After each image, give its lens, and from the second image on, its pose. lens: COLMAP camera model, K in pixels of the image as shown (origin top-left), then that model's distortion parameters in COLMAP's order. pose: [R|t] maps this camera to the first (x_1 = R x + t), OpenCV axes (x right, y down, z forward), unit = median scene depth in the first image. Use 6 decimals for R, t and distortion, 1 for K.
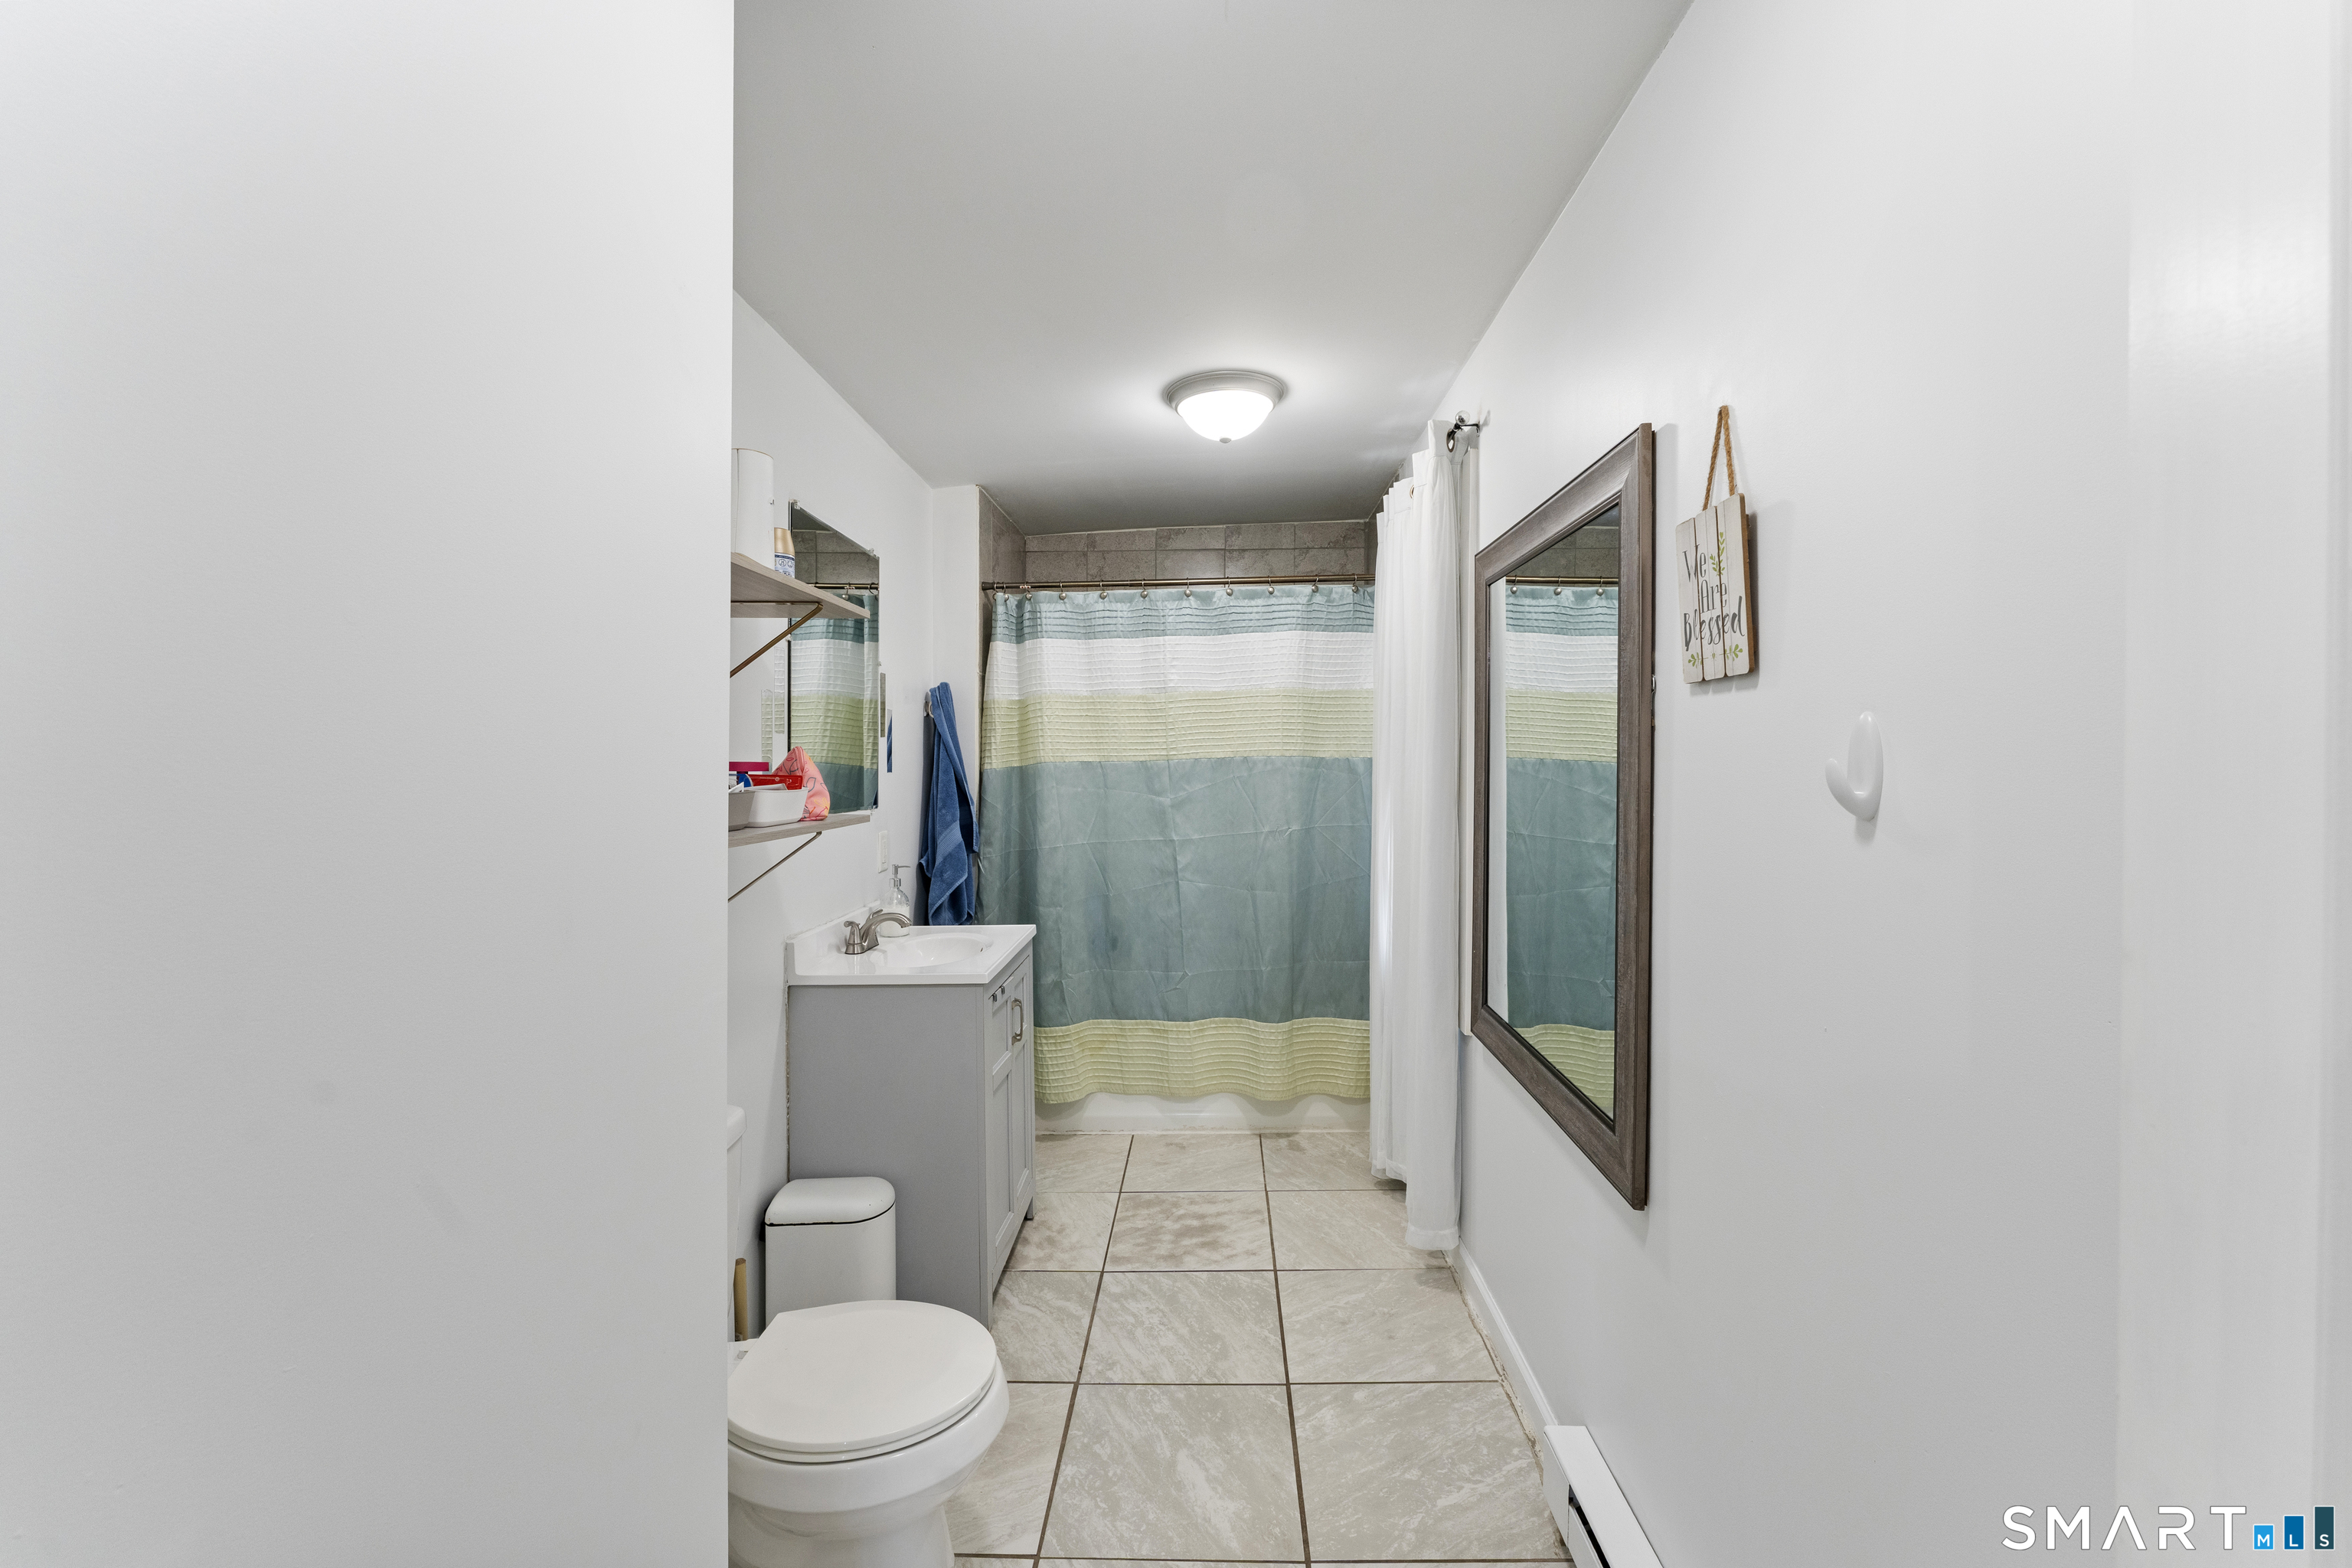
lens RADIAL K [[954.7, 0, 1172.0], [0, 954.7, 751.3], [0, 0, 1]] dist [-0.001105, -0.000109]
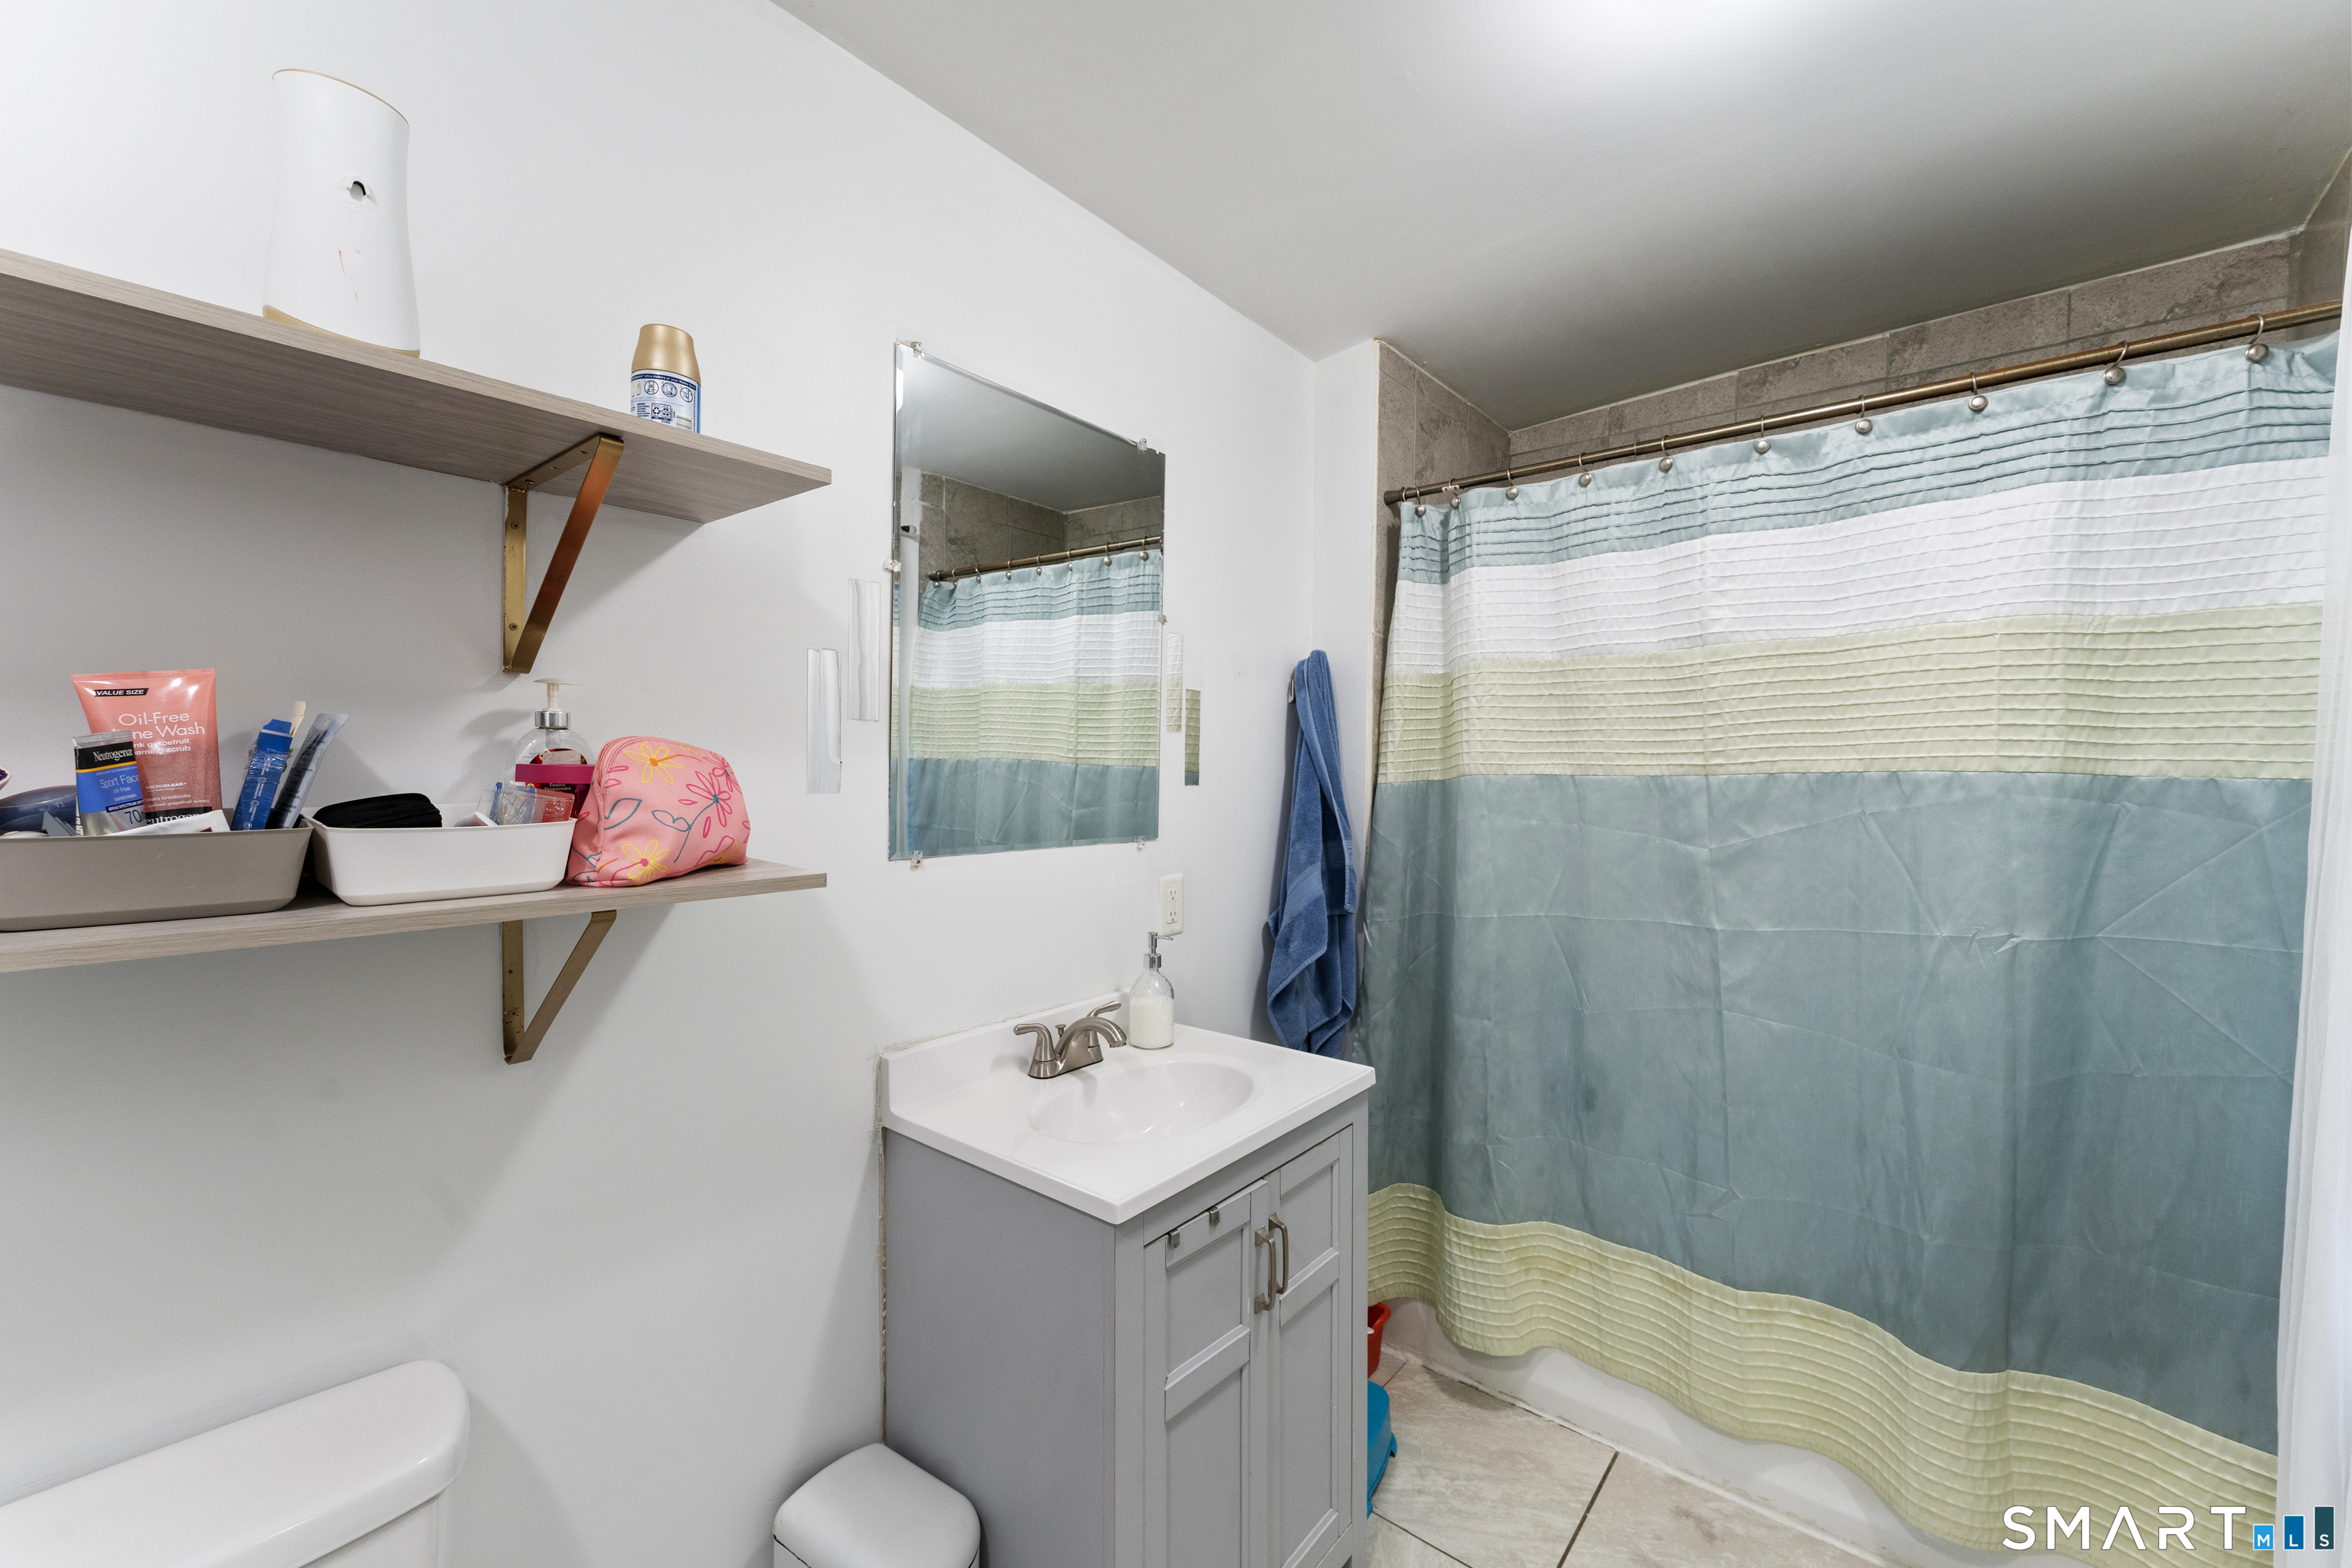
lens RADIAL K [[935.7, 0, 1173.6], [0, 935.7, 779.2], [0, 0, 1]] dist [0.000581, 0.000111]
pose [[0.794193, 0.022657, -0.607243, 0.075124], [-0.008512, 0.999621, 0.026164, 0.000576], [0.607606, -0.015611, 0.794085, 0.417808]]
